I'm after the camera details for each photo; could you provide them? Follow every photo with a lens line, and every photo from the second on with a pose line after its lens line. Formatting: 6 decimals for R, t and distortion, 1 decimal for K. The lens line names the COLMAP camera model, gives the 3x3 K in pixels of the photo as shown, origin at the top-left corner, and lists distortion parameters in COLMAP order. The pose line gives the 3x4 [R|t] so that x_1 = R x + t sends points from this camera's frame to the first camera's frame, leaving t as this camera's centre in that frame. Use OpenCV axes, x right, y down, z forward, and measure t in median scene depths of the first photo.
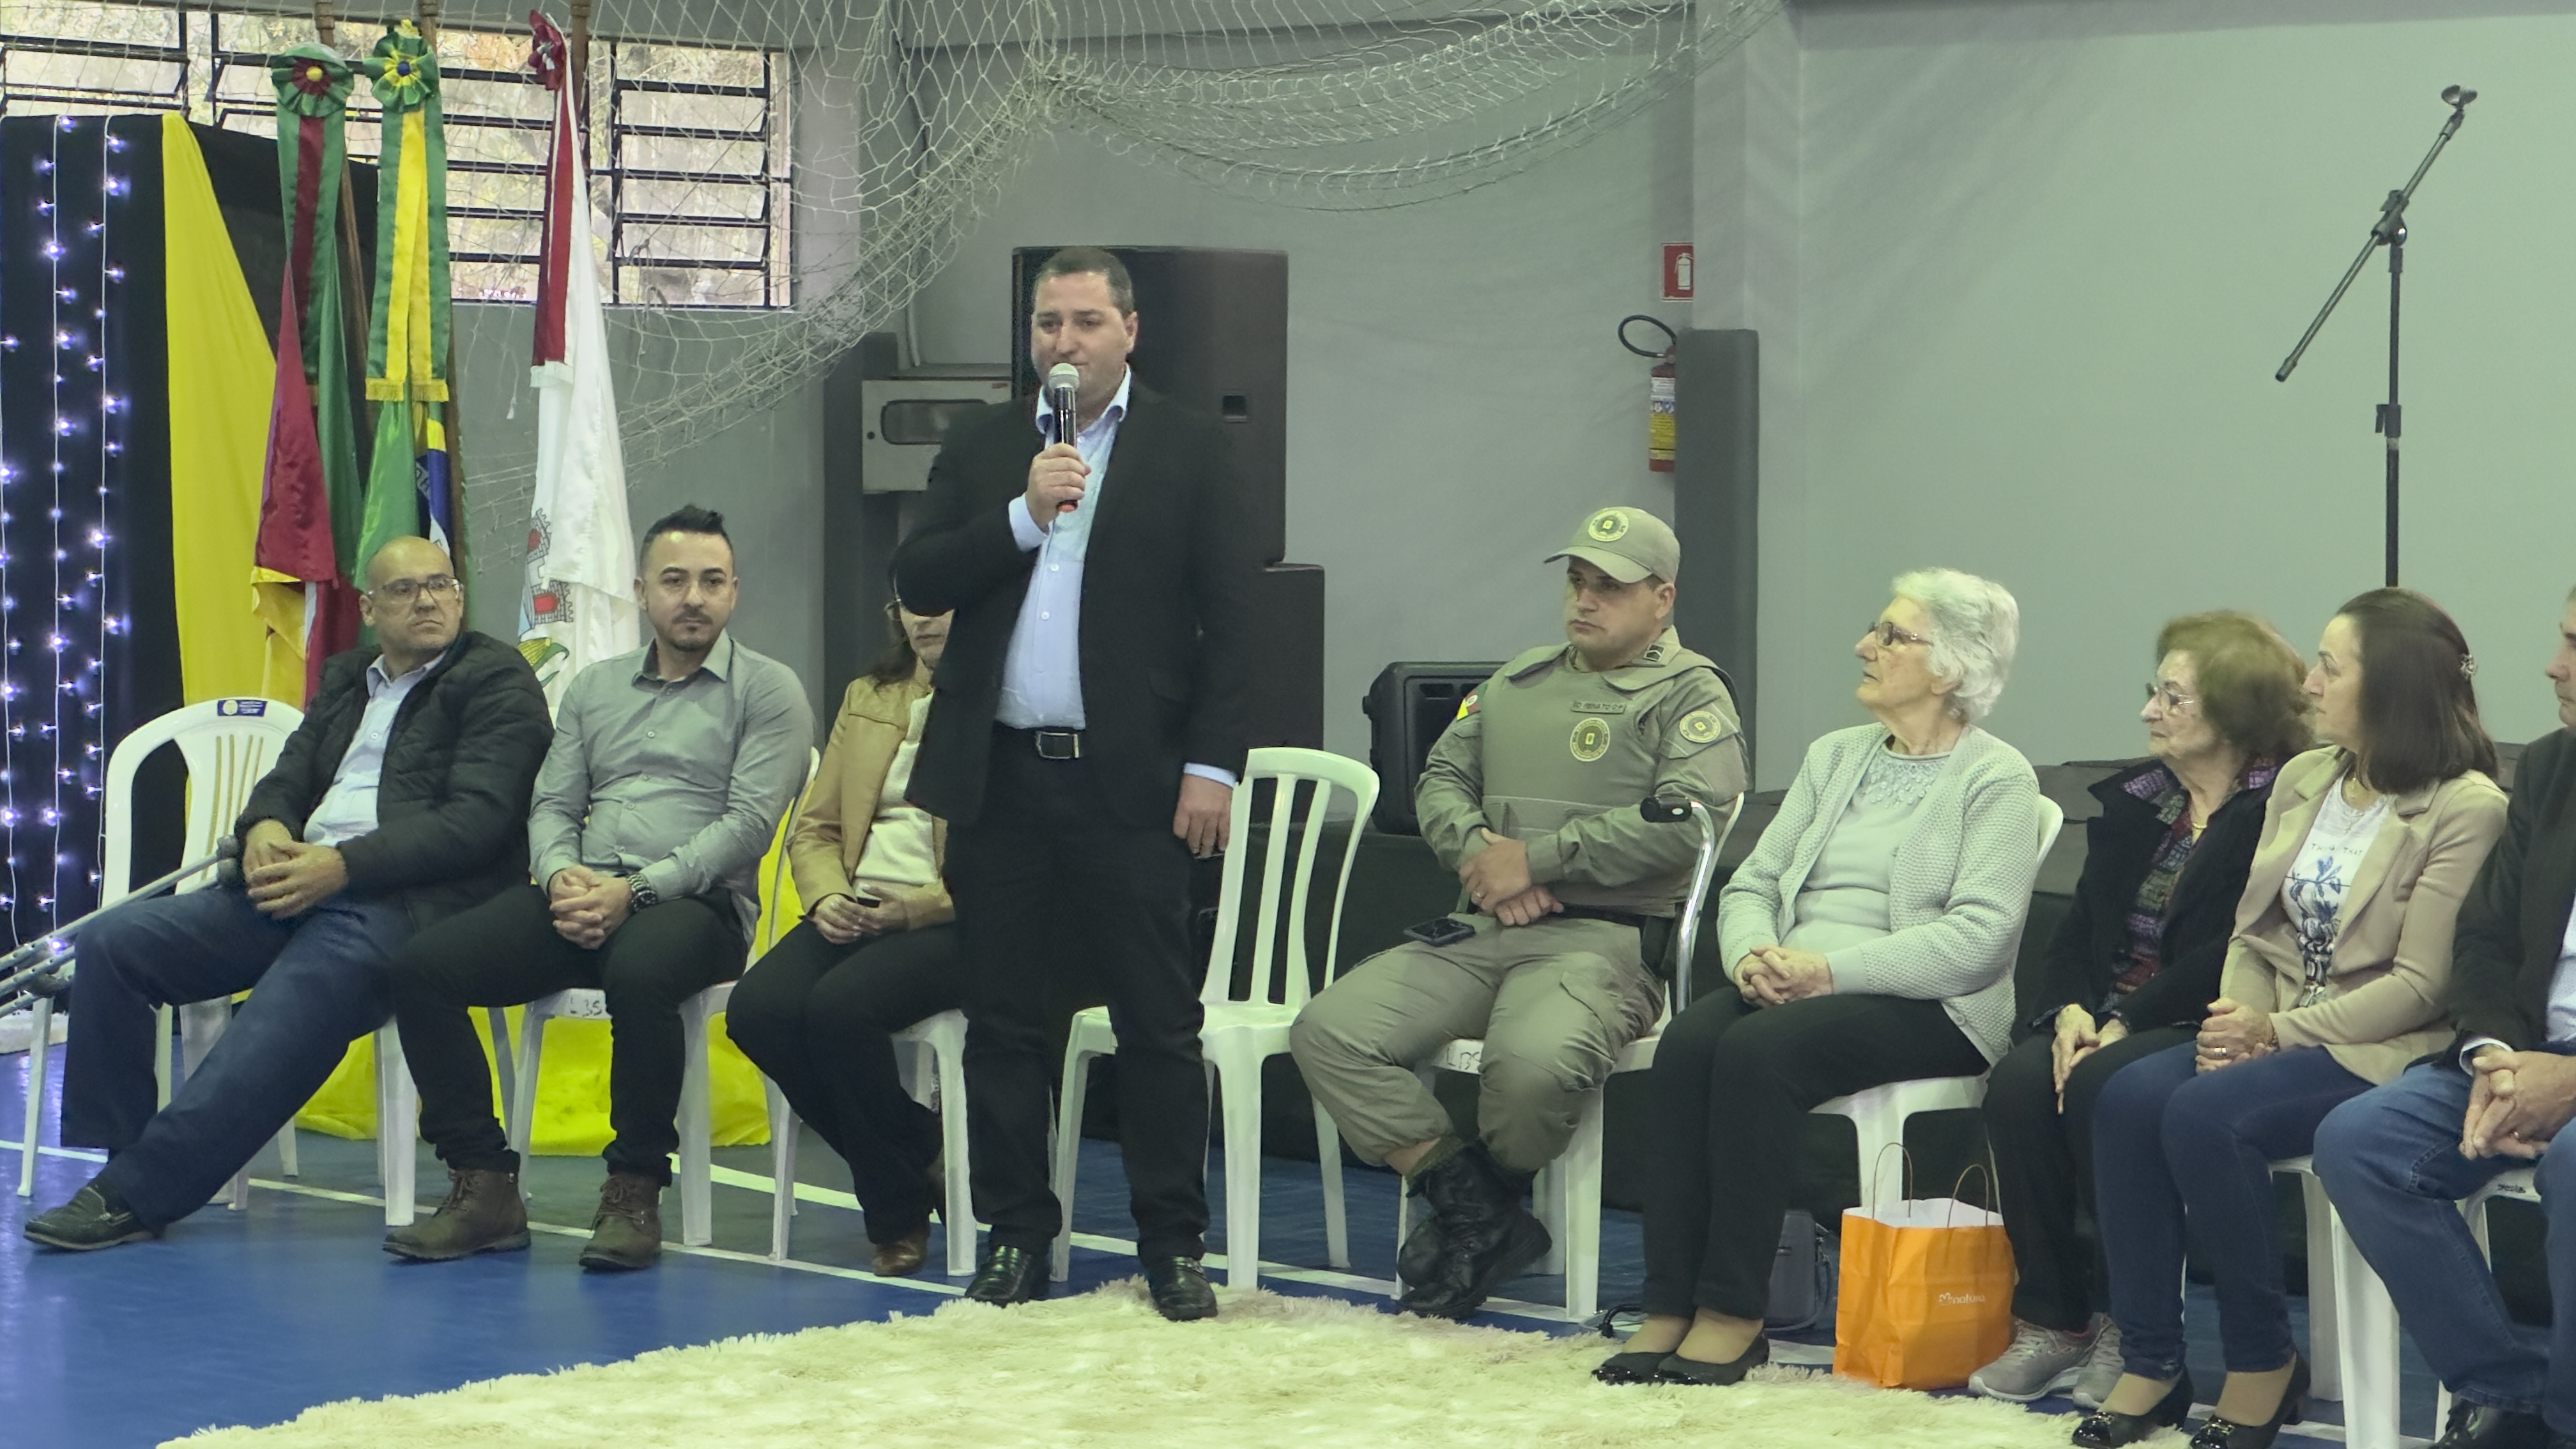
lens RADIAL K [[5853.4, 0, 1288.8], [0, 5853.4, 704.8], [0, 0, 1]] dist [0.084656, 0.000000]
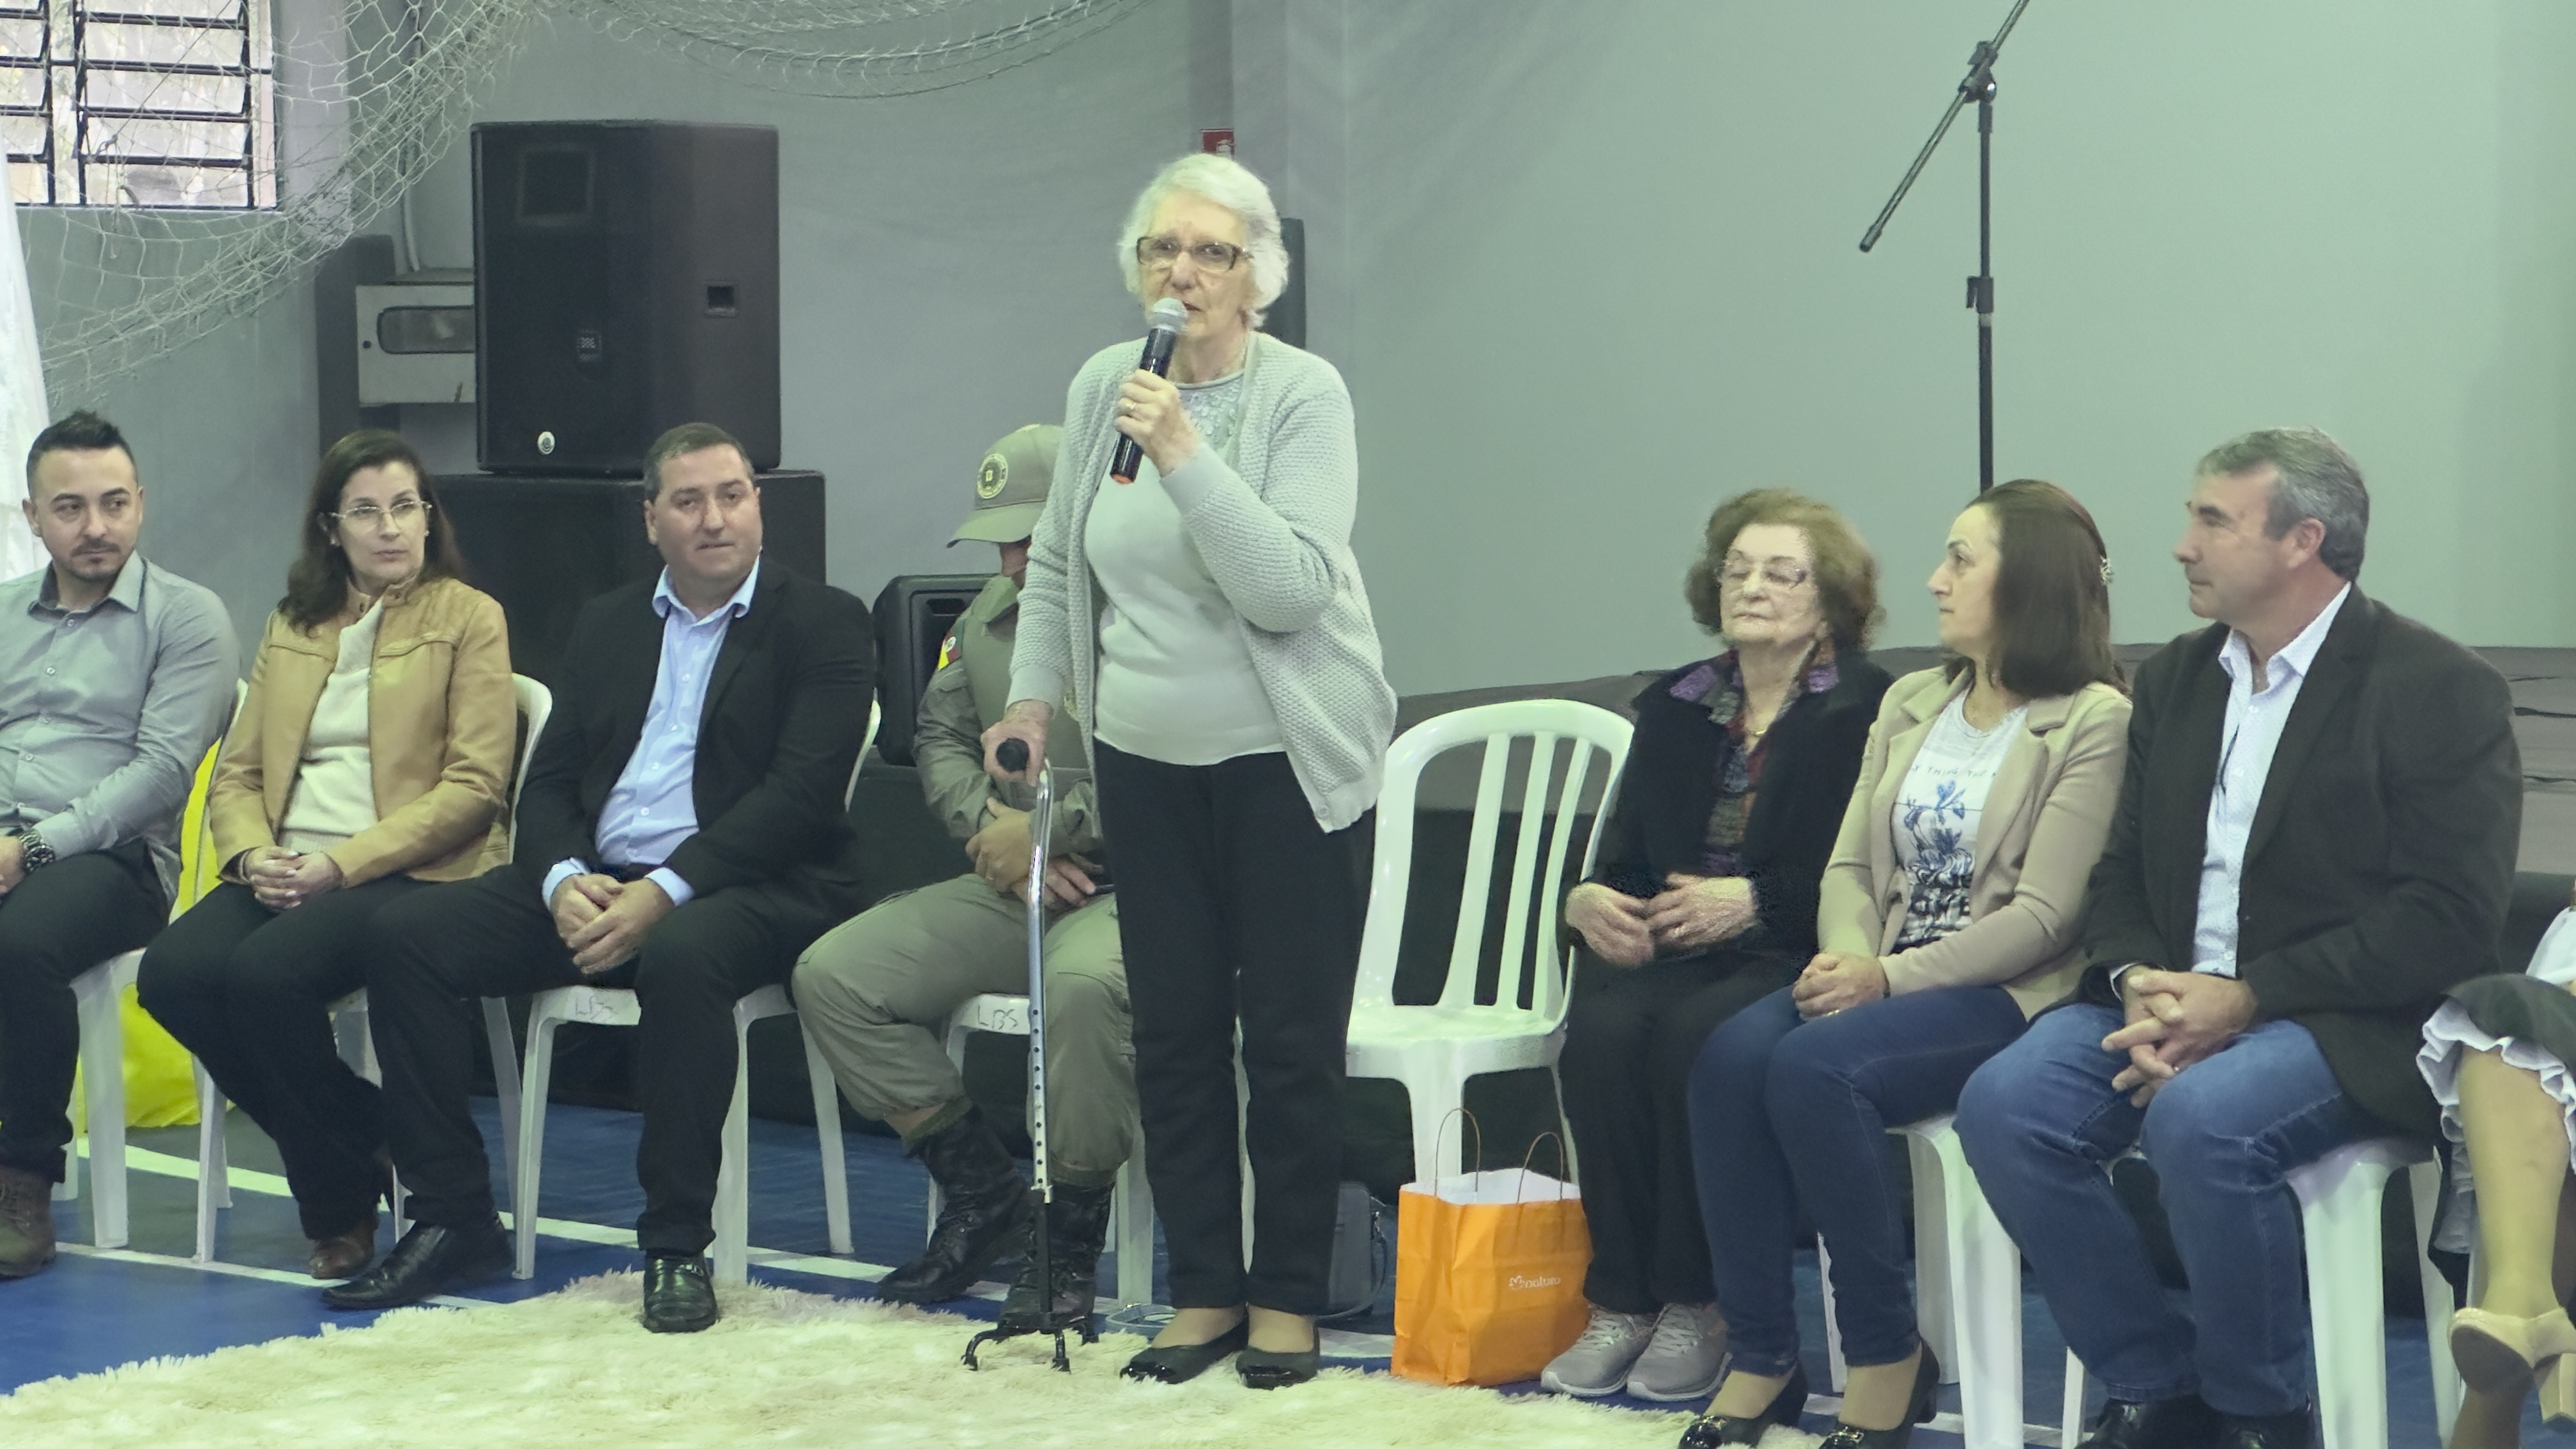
lens RADIAL K [[5710.7, 0, 1348.5], [0, 5710.7, 656.2], [0, 0, 1]] dist [0.167143, 0.000000]
pose [[0.996341, -0.017061, 0.083742, 0.013774], [0.016504, 0.999837, 0.007335, -0.000118], [-0.083854, -0.005926, 0.996460, 0.121760]]
